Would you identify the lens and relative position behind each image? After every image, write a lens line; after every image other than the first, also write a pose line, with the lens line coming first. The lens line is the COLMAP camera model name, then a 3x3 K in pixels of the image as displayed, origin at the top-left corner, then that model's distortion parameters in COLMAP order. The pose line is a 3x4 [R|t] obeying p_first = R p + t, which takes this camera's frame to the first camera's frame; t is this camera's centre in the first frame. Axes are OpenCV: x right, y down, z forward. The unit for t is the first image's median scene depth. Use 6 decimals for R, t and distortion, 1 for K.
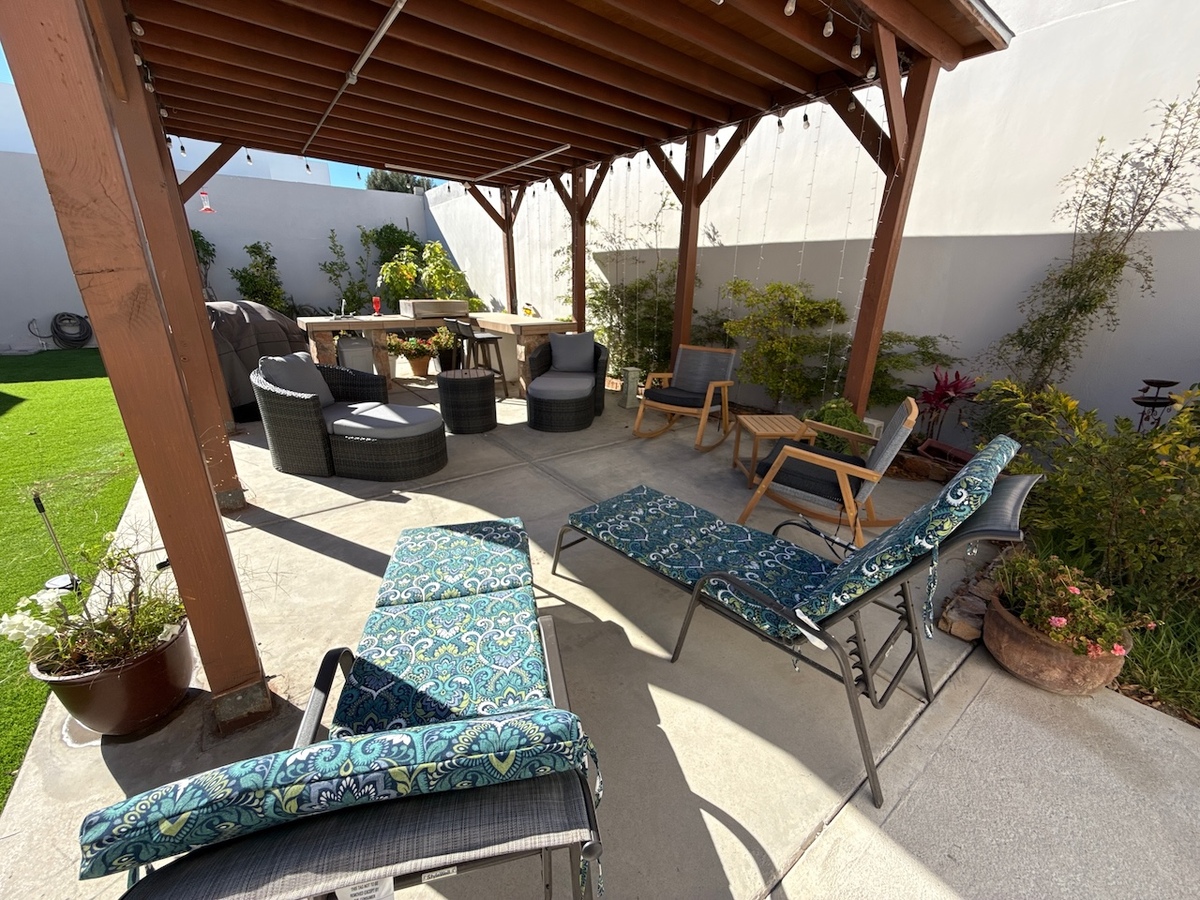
lens RADIAL K [[479.6, 0, 600.3], [0, 479.6, 454.0], [0, 0, 1]] dist [0.000580, 0.000271]
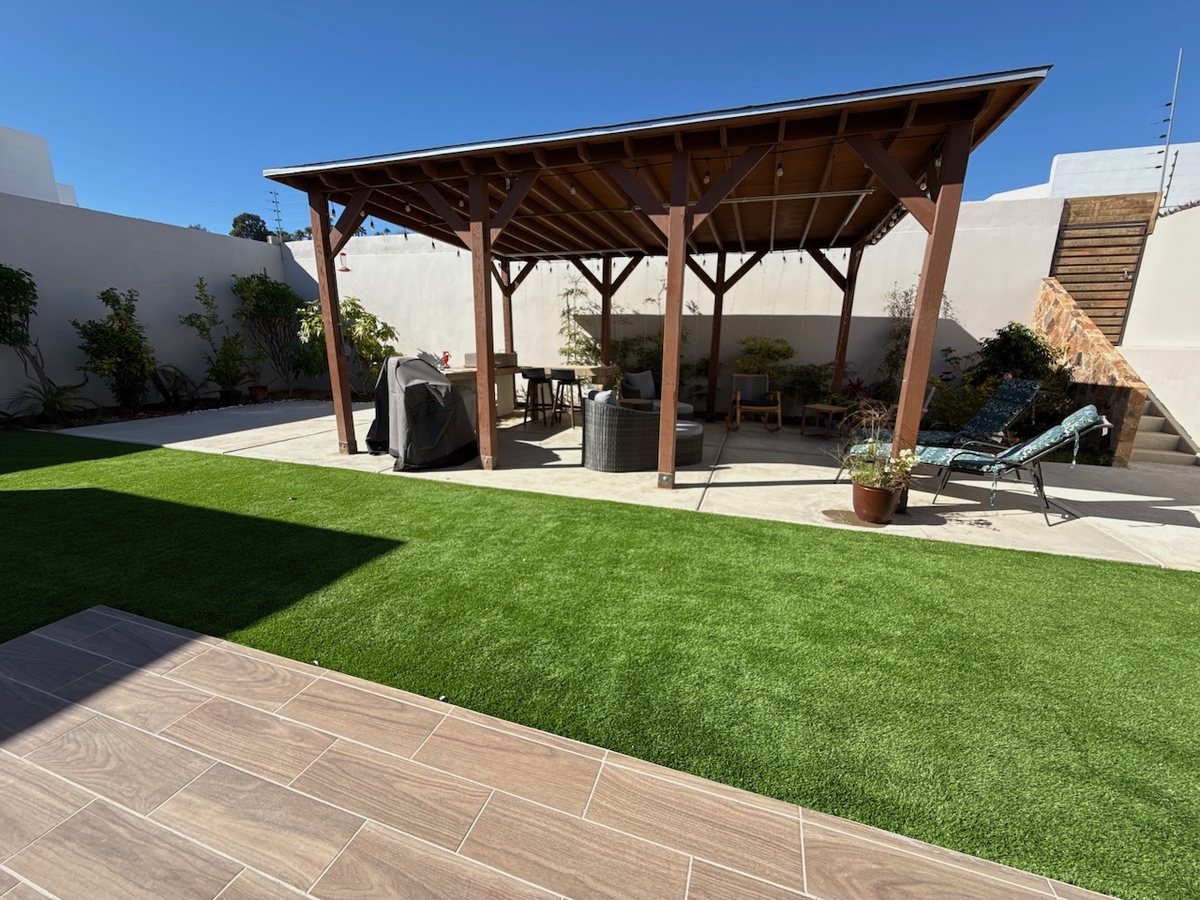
lens RADIAL K [[479.6, 0, 600.3], [0, 479.6, 454.0], [0, 0, 1]] dist [0.000580, 0.000271]
pose [[0.825796, -0.136840, 0.547116, -1.611614], [0.191321, 0.980562, -0.043522, 0.038283], [-0.530526, 0.140616, 0.835925, -0.142355]]
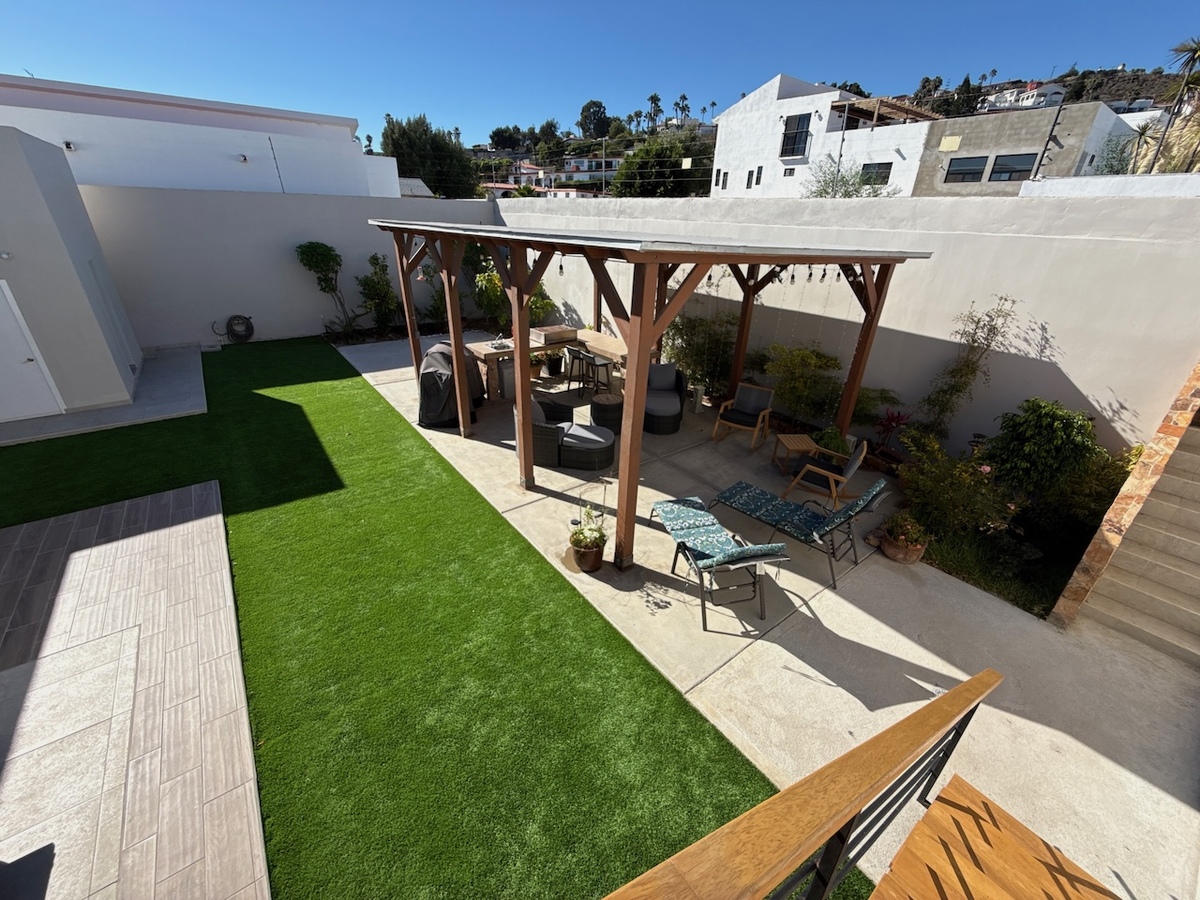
lens RADIAL K [[480.8, 0, 599.3], [0, 480.8, 448.8], [0, 0, 1]] dist [0.000112, 0.000392]
pose [[0.999893, 0.008444, 0.011922, -0.456737], [-0.009637, 0.994554, 0.103776, -0.234223], [-0.010980, -0.103880, 0.994529, -0.907344]]
